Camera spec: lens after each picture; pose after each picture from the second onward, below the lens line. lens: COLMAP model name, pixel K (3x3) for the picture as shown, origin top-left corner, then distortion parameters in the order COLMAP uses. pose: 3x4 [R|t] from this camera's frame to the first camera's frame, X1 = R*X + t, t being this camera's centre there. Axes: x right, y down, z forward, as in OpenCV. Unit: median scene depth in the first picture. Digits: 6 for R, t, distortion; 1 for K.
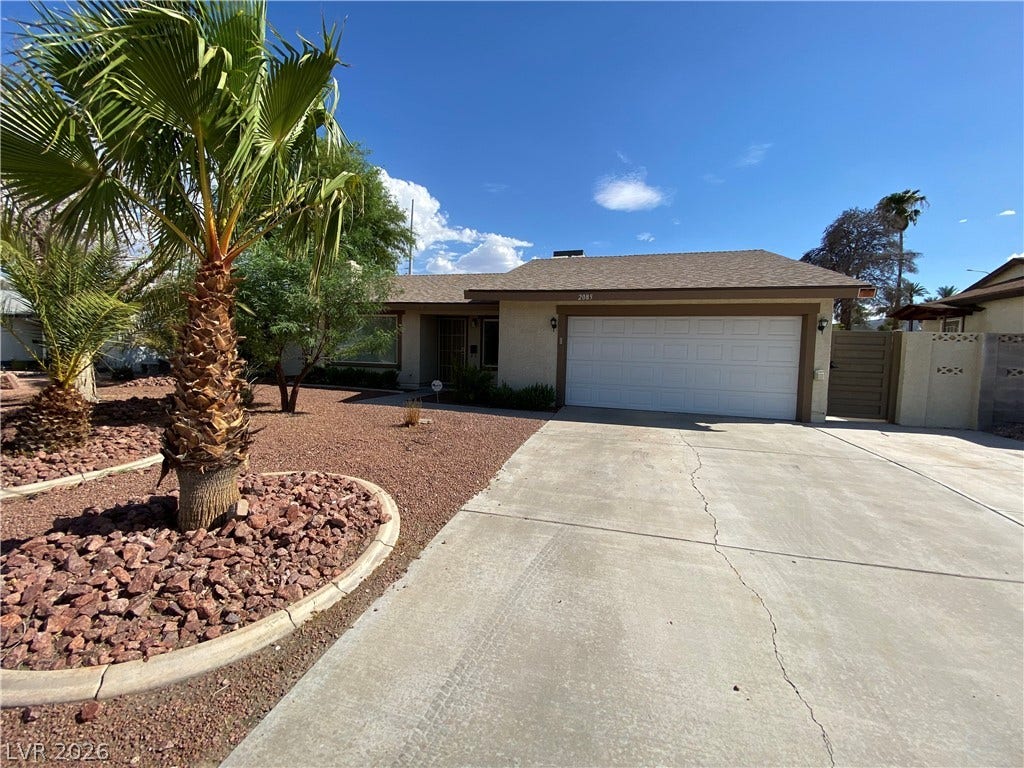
lens RADIAL K [[423.3, 0, 515.8], [0, 423.3, 384.2], [0, 0, 1]] dist [-0.015273, -0.001186]
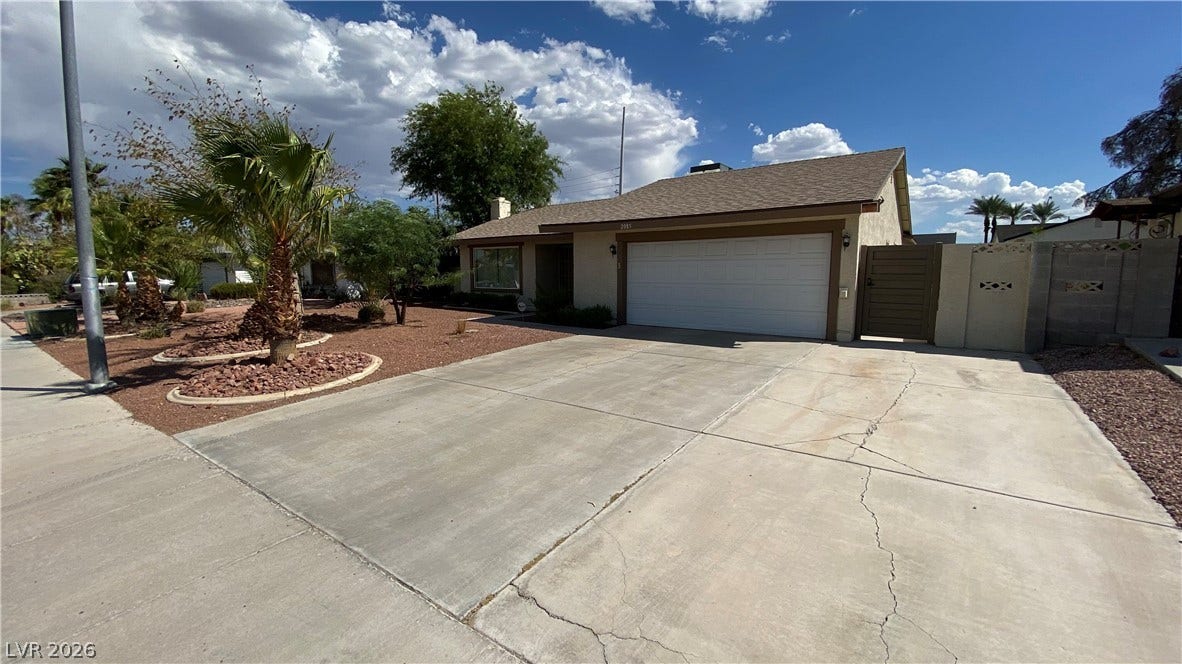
lens RADIAL K [[479.8, 0, 589.0], [0, 479.8, 338.3], [0, 0, 1]] dist [0.013670, -0.018212]
pose [[0.937253, 0.018969, -0.348134, 0.574442], [0.001021, 0.998365, 0.057147, 0.020315], [0.348649, -0.053916, 0.935701, -0.270687]]
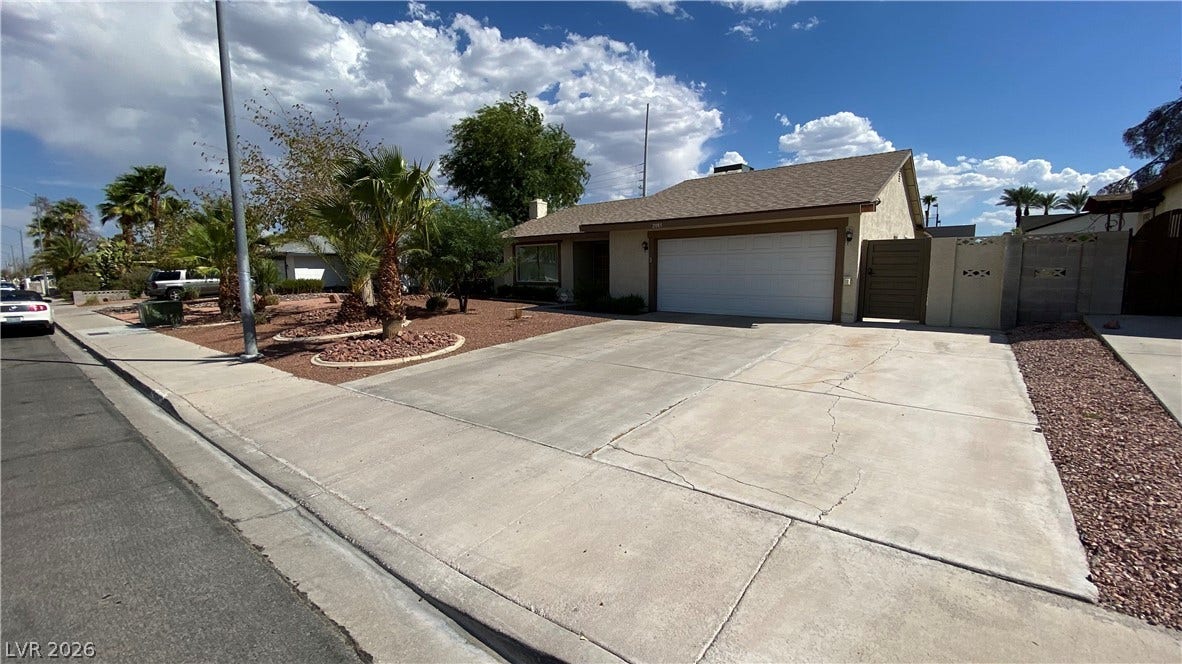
lens RADIAL K [[479.8, 0, 590.9], [0, 479.8, 338.9], [0, 0, 1]] dist [0.013670, -0.018212]
pose [[0.920915, 0.019868, -0.389257, 0.610073], [0.007222, 0.997659, 0.068007, 0.043160], [0.389697, -0.065440, 0.918615, -0.497781]]
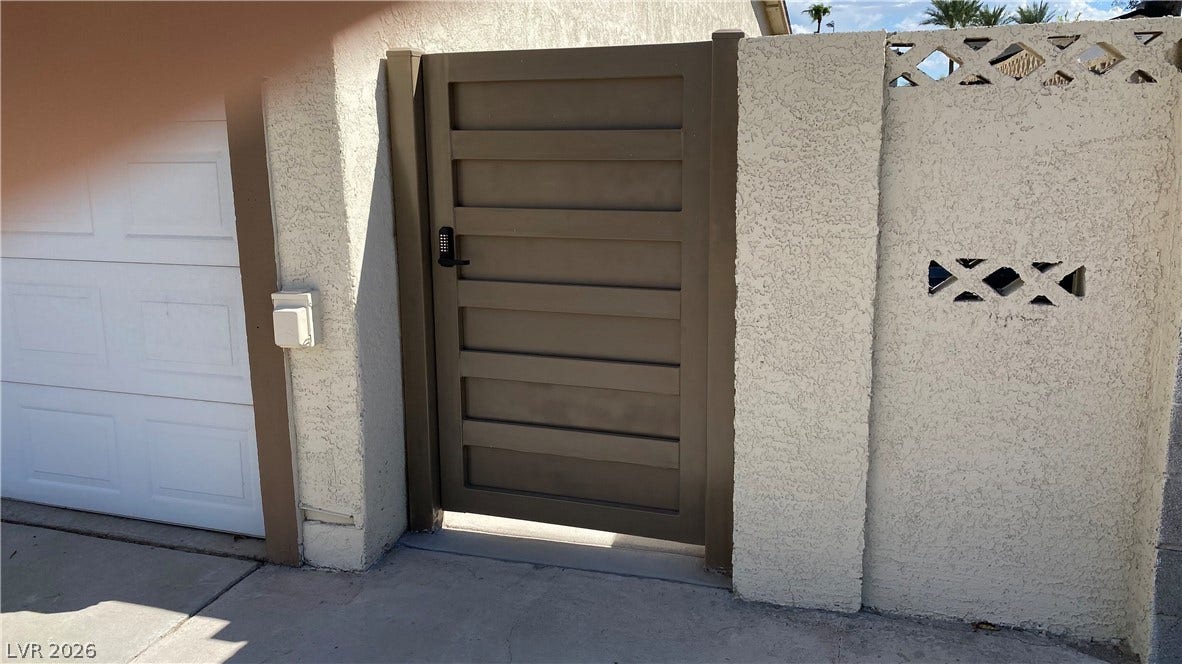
lens RADIAL K [[902.8, 0, 581.8], [0, 902.8, 335.2], [0, 0, 1]] dist [0.011053, -0.000133]
pose [[0.997871, -0.032435, -0.056584, 0.886560], [0.040406, 0.988465, 0.145963, -0.067085], [0.051198, -0.147938, 0.987671, 0.640241]]
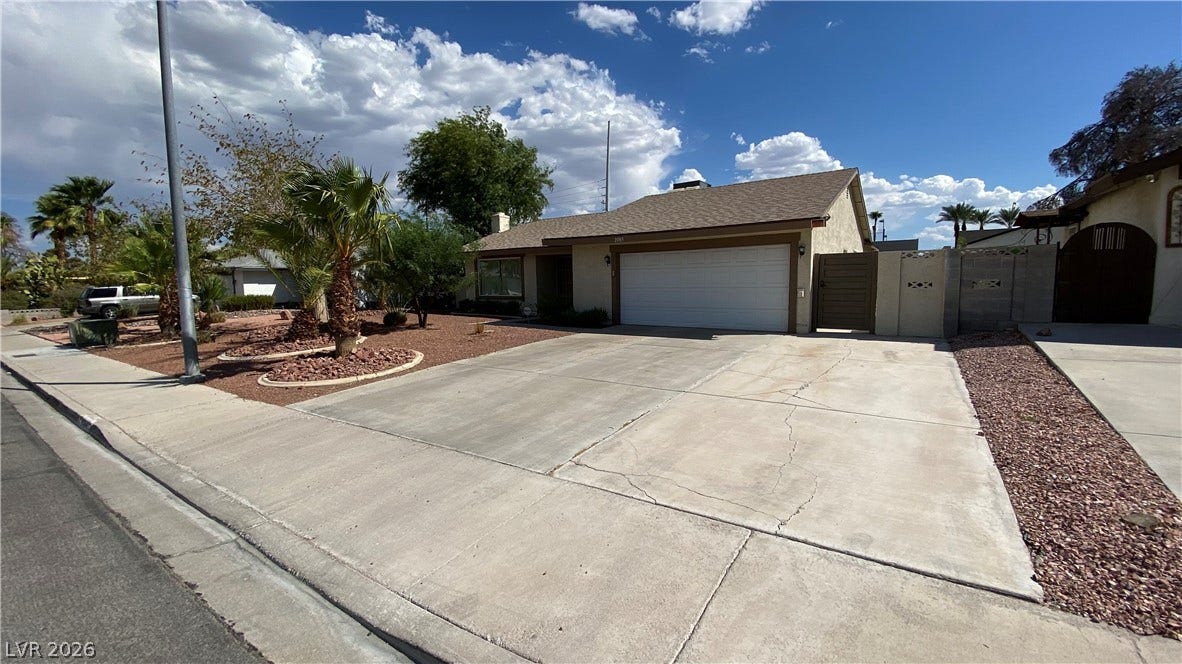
lens RADIAL K [[479.8, 0, 591.3], [0, 479.8, 339.4], [0, 0, 1]] dist [0.013670, -0.018212]
pose [[0.947017, -0.003565, -0.321164, 0.613643], [0.017984, 0.998958, 0.041941, 0.042701], [0.320680, -0.045495, 0.946094, -0.490753]]
